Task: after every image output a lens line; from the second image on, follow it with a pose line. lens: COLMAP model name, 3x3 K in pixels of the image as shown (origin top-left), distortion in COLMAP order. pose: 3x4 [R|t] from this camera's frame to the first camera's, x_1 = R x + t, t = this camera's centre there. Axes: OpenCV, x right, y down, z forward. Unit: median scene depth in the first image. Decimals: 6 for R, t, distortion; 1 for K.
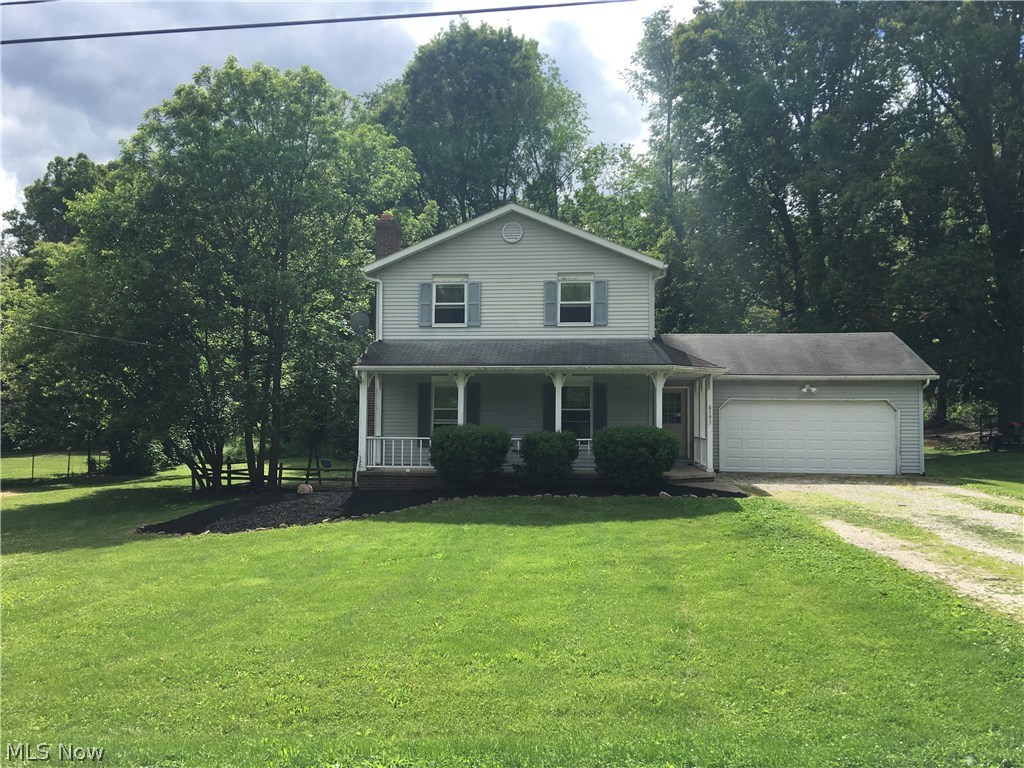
lens RADIAL K [[848.3, 0, 512.0], [0, 848.3, 384.0], [0, 0, 1]] dist [0.068622, 0.000813]
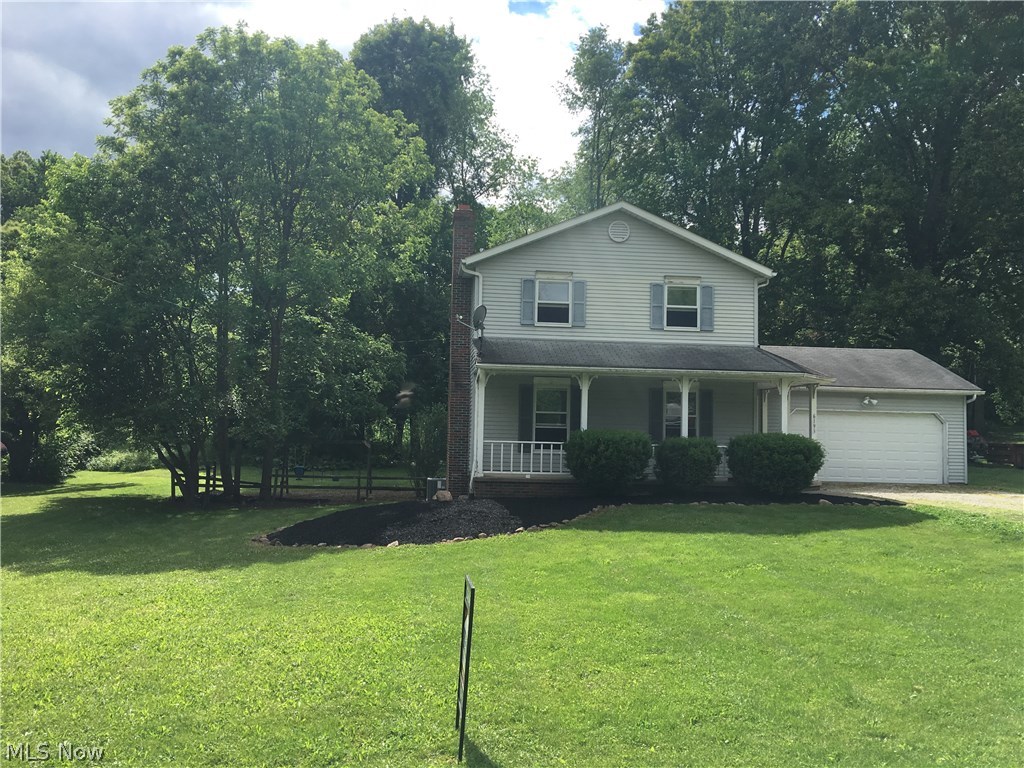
lens RADIAL K [[848.3, 0, 512.0], [0, 848.3, 384.0], [0, 0, 1]] dist [0.068622, 0.000813]
pose [[0.978950, 0.027884, 0.202185, -0.311667], [-0.025440, 0.999569, -0.014679, 0.012673], [-0.202507, 0.009226, 0.979237, 0.077935]]
